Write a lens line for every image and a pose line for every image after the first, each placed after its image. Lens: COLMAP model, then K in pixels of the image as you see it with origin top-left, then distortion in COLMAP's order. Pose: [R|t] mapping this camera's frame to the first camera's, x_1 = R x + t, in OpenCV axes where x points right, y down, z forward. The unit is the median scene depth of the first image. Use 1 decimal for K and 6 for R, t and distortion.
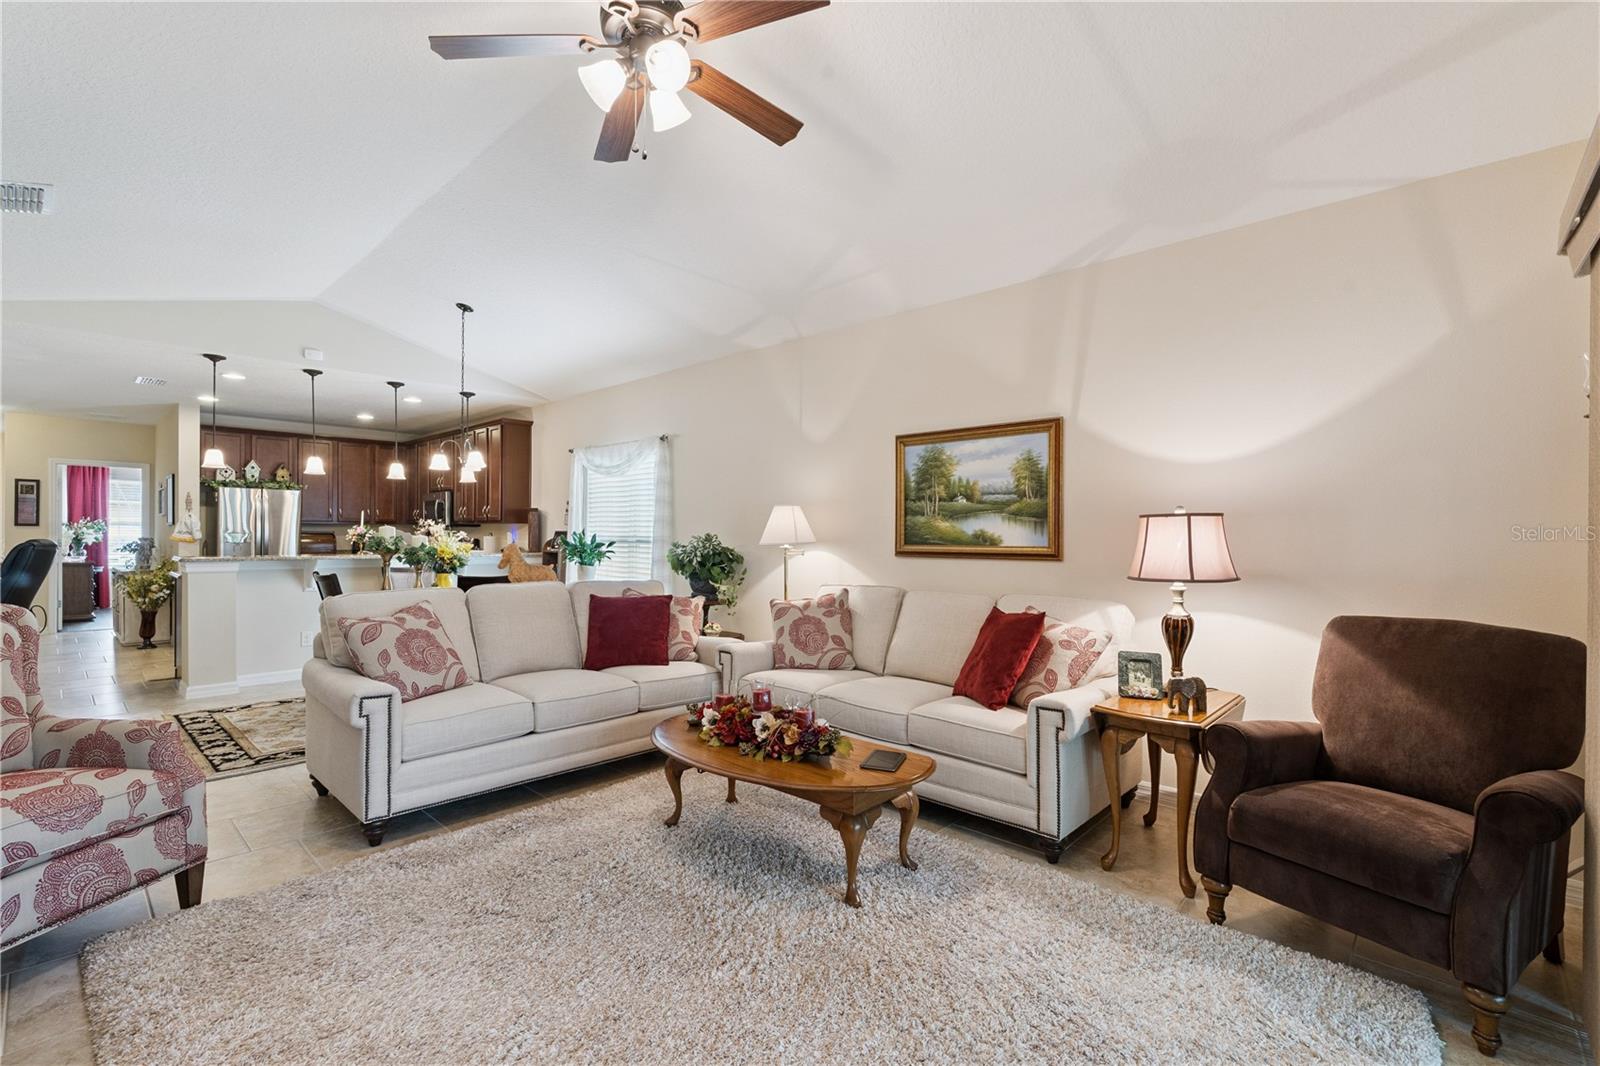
lens RADIAL K [[717.6, 0, 800.0], [0, 717.6, 533.0], [0, 0, 1]] dist [0.002577, 0.000328]
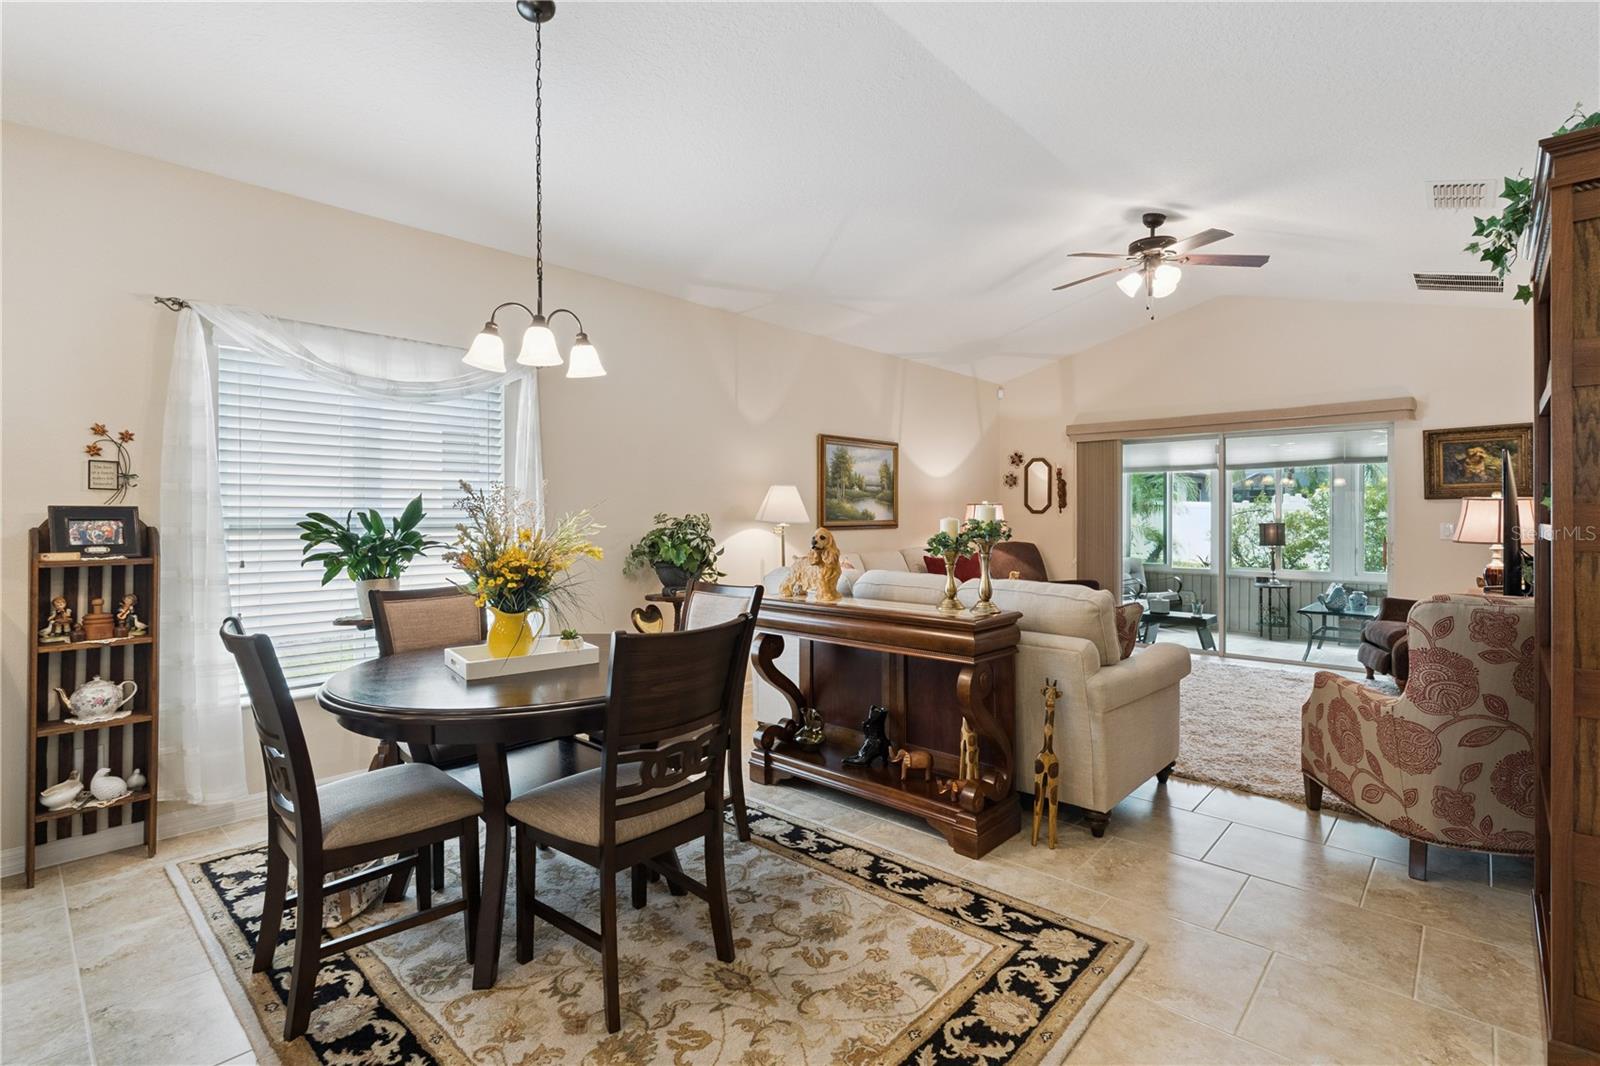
lens RADIAL K [[748.0, 0, 801.7], [0, 748.0, 514.8], [0, 0, 1]] dist [-0.001568, 0.000706]
pose [[-0.013865, -0.006027, 0.999886, -1.253070], [-0.003141, 0.999977, 0.005984, -0.002255], [-0.999899, -0.003057, -0.013884, 1.122673]]
